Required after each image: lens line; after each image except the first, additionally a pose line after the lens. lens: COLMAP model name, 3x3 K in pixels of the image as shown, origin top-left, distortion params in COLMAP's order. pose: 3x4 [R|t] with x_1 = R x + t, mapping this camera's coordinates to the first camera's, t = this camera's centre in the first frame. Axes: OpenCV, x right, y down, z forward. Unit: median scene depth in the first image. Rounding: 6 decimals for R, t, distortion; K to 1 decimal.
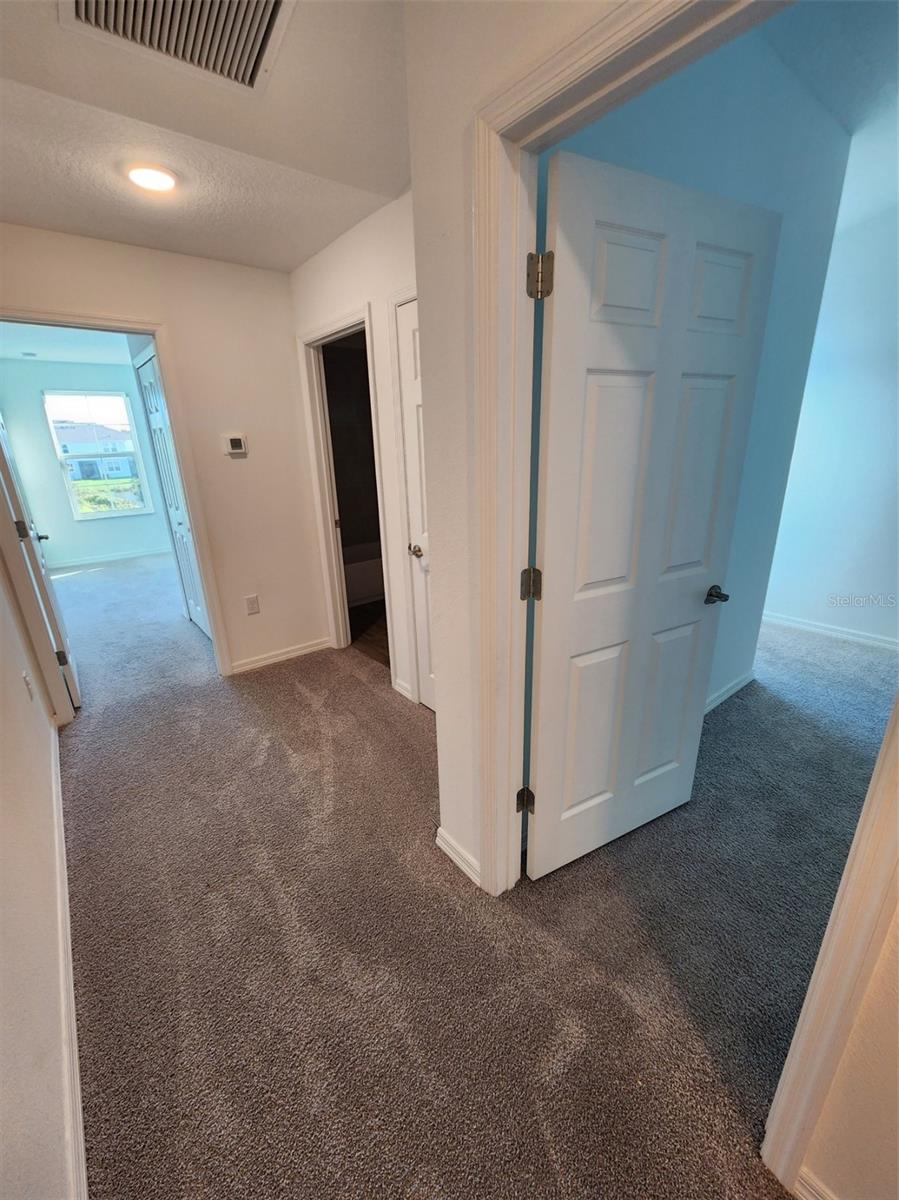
lens RADIAL K [[489.2, 0, 449.5], [0, 489.2, 600.0], [0, 0, 1]] dist [-0.000762, -0.000245]
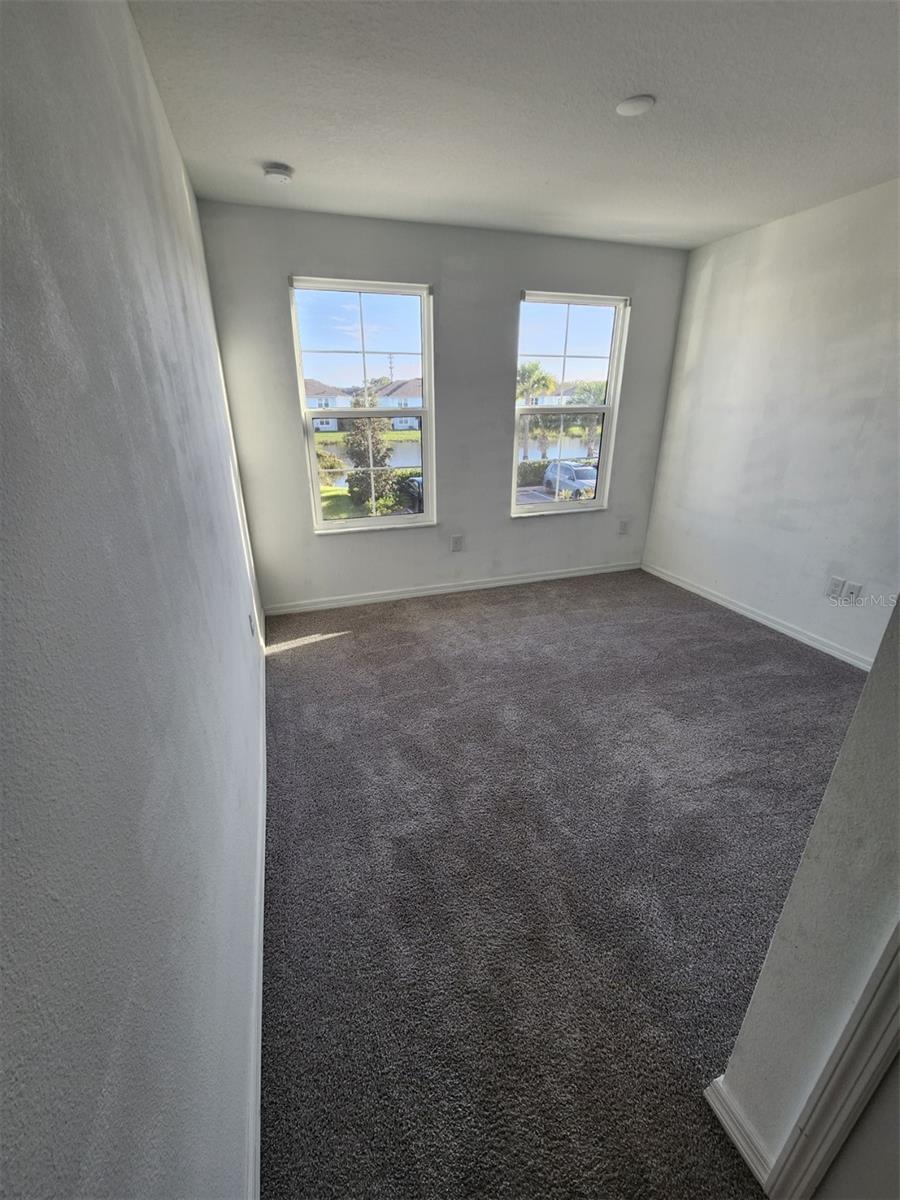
lens RADIAL K [[489.2, 0, 450.0], [0, 489.2, 600.0], [0, 0, 1]] dist [-0.000762, -0.000245]
pose [[0.940014, 0.153624, -0.304588, -0.965614], [-0.133184, 0.987273, 0.086917, -0.340541], [0.314064, -0.041137, 0.948510, 1.143442]]
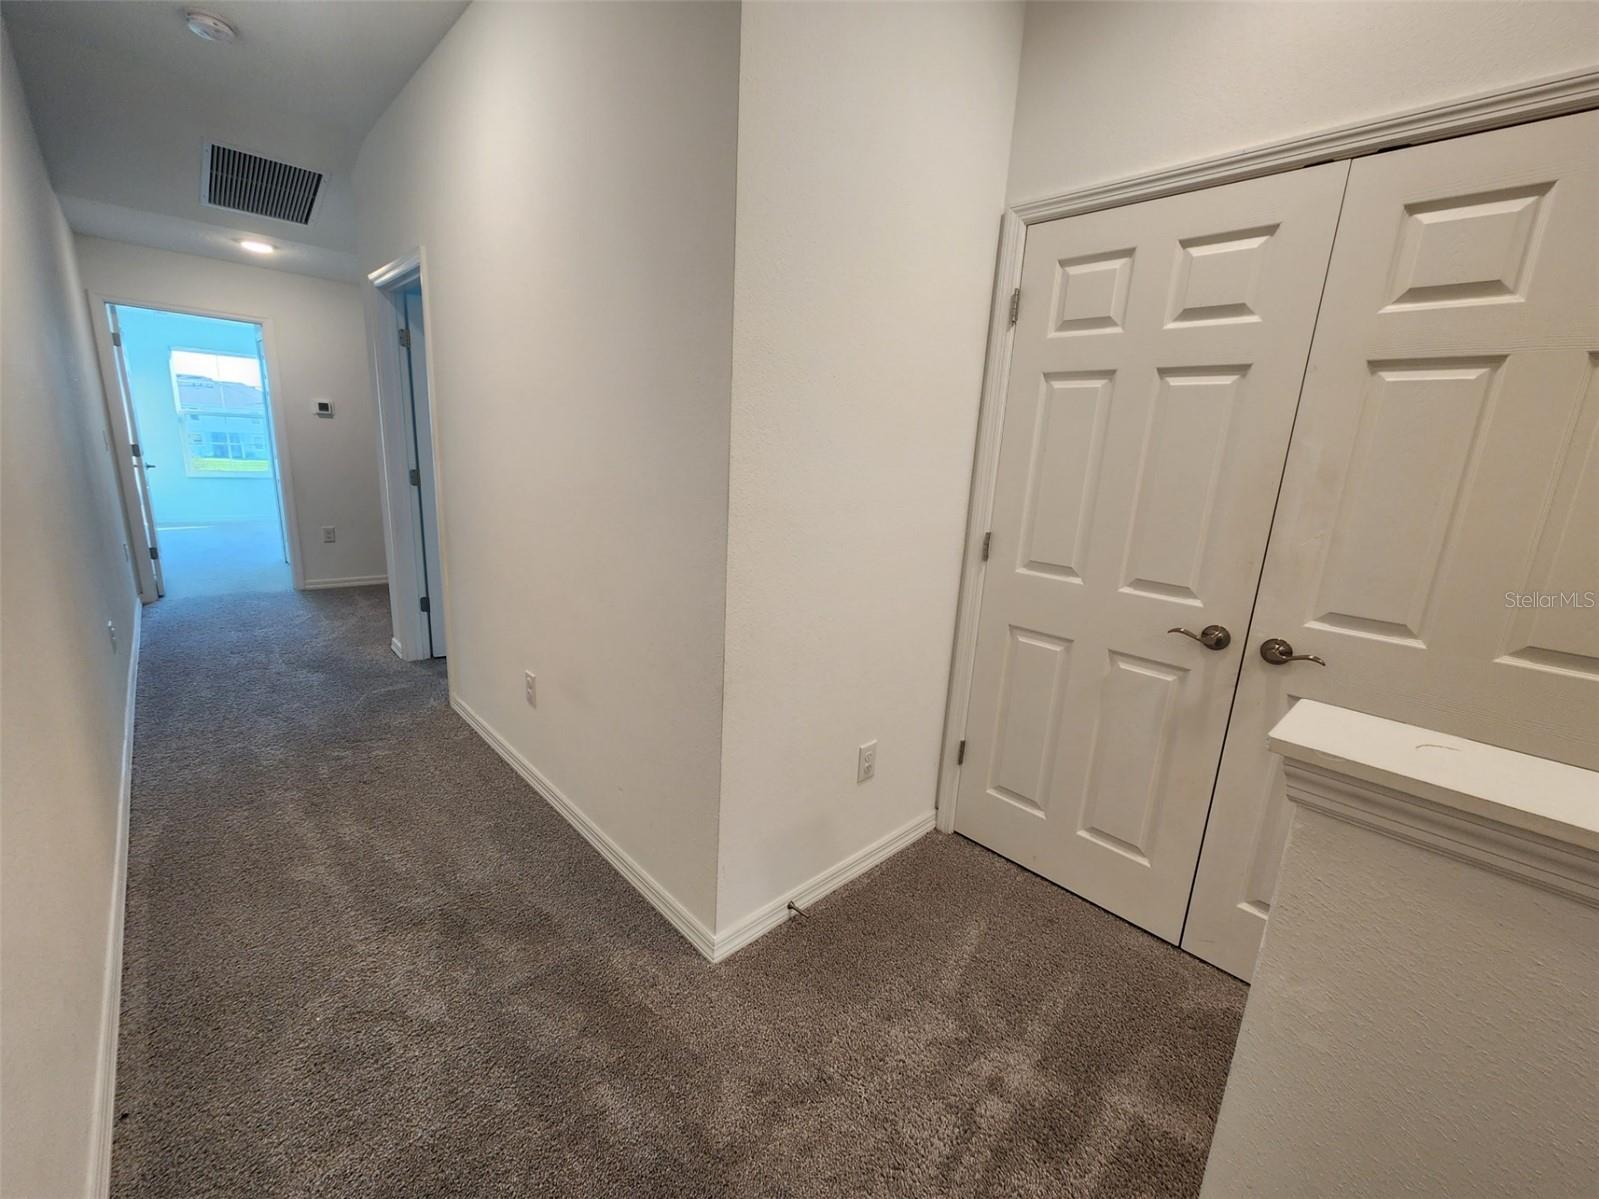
lens RADIAL K [[653.3, 0, 799.5], [0, 653.3, 599.5], [0, 0, 1]] dist [0.003305, 0.000336]
pose [[0.992774, 0.066050, 0.100189, 0.696315], [-0.056018, 0.993425, -0.099842, 0.301635], [-0.106125, 0.093508, 0.989946, -0.837715]]
